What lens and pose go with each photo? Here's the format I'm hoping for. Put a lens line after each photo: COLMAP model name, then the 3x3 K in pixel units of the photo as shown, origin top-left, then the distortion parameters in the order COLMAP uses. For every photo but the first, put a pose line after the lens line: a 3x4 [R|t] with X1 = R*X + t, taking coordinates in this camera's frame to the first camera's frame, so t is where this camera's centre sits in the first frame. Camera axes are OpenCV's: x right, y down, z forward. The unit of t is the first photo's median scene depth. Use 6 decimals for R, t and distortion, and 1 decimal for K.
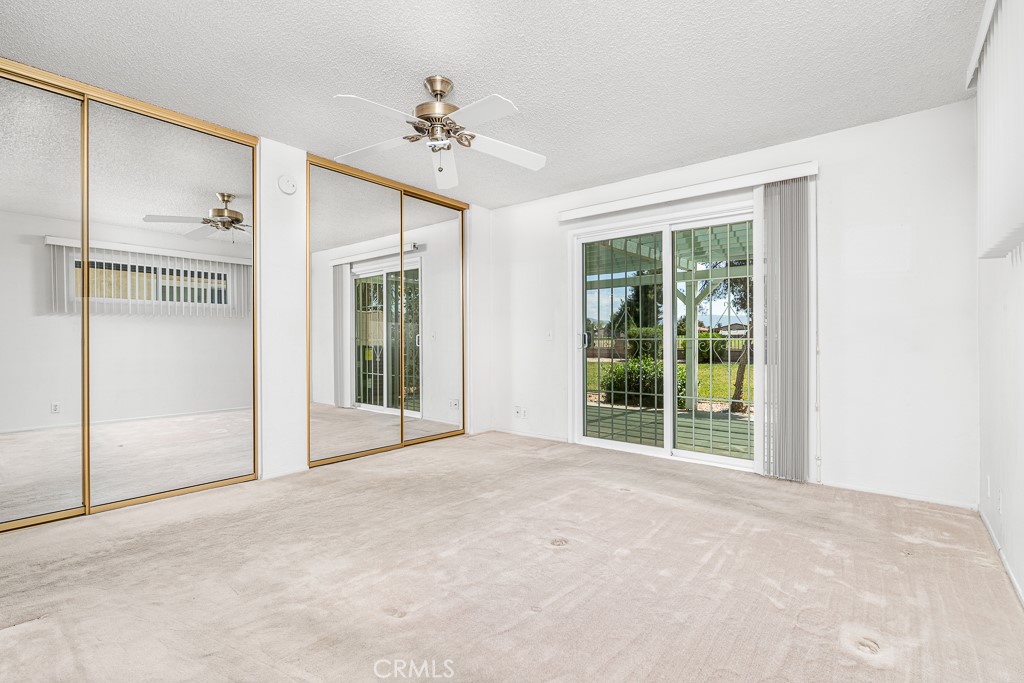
lens RADIAL K [[467.3, 0, 515.3], [0, 467.3, 342.0], [0, 0, 1]] dist [-0.012799, -0.000075]
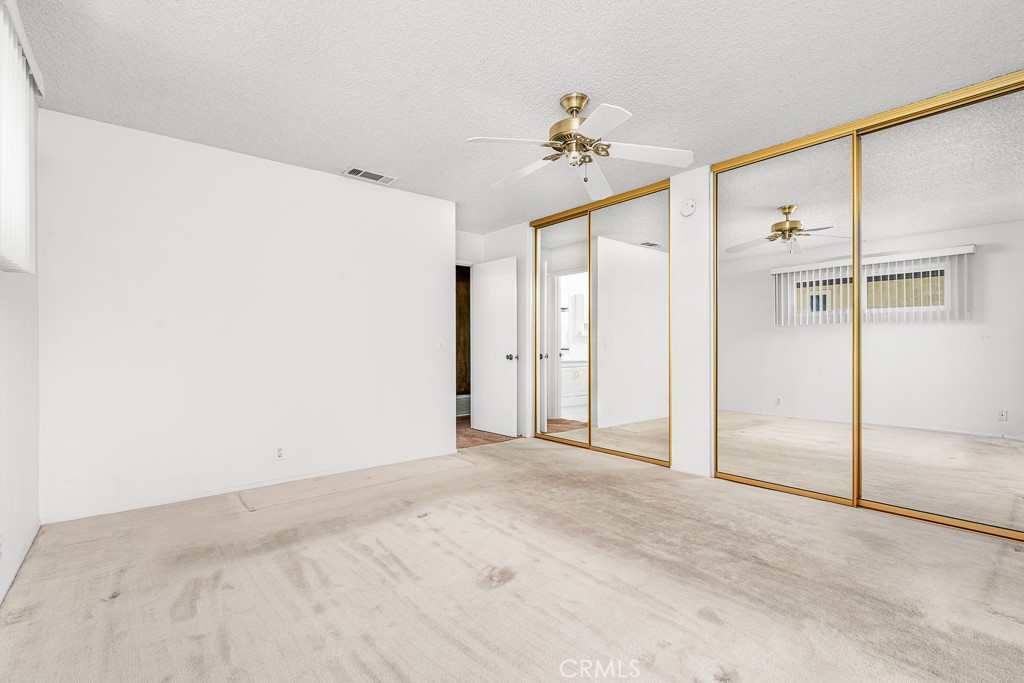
lens RADIAL K [[467.3, 0, 515.3], [0, 467.3, 345.6], [0, 0, 1]] dist [-0.012799, -0.000075]
pose [[-0.182738, -0.002967, -0.983157, 0.542622], [-0.003462, 0.999991, -0.002375, -0.008150], [0.983156, 0.002969, -0.182746, 0.661782]]
